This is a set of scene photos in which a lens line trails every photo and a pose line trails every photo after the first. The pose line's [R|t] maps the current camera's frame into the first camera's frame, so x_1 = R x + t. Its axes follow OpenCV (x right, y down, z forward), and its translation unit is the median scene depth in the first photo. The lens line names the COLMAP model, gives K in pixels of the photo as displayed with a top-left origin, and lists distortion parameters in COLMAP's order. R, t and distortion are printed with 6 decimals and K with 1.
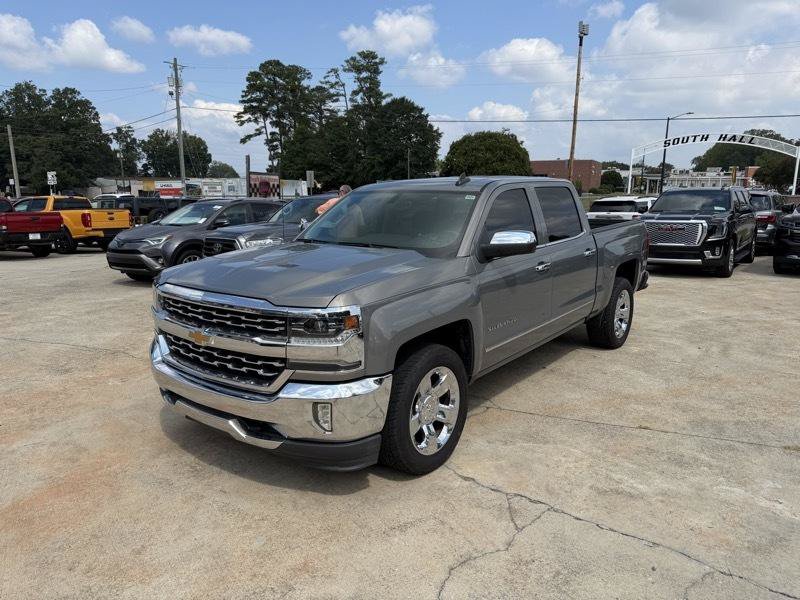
lens RADIAL K [[568.1, 0, 404.3], [0, 568.1, 310.4], [0, 0, 1]] dist [0.002222, -0.007801]
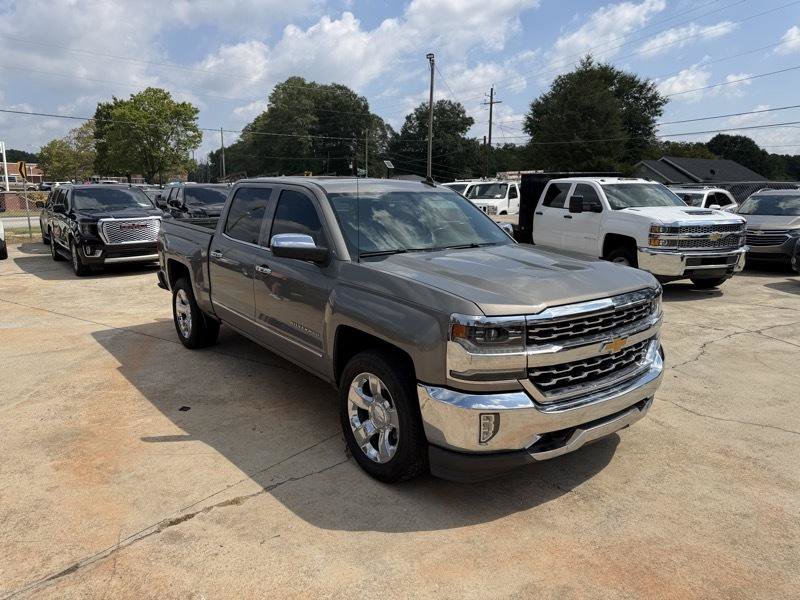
lens RADIAL K [[565.5, 0, 392.7], [0, 565.5, 312.5], [0, 0, 1]] dist [0.010075, -0.014455]
pose [[0.243238, -0.197906, 0.949562, -0.093547], [0.187410, 0.970106, 0.154181, -0.015592], [-0.951689, 0.140455, 0.273056, 0.074978]]
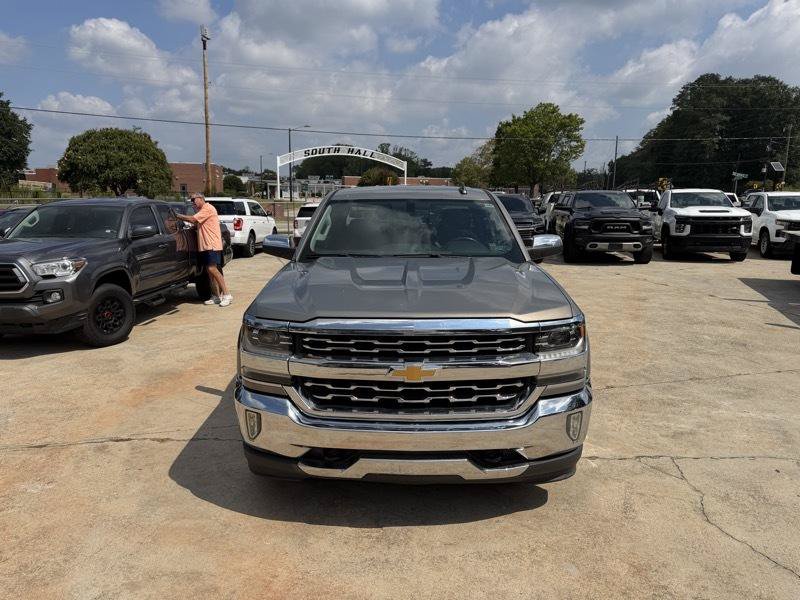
lens RADIAL K [[565.5, 0, 392.7], [0, 565.5, 312.5], [0, 0, 1]] dist [0.010075, -0.014455]
pose [[0.791657, -0.112635, 0.600494, -0.060069], [0.114266, 0.992813, 0.035580, -0.005198], [-0.600186, 0.040449, 0.798837, 0.023597]]
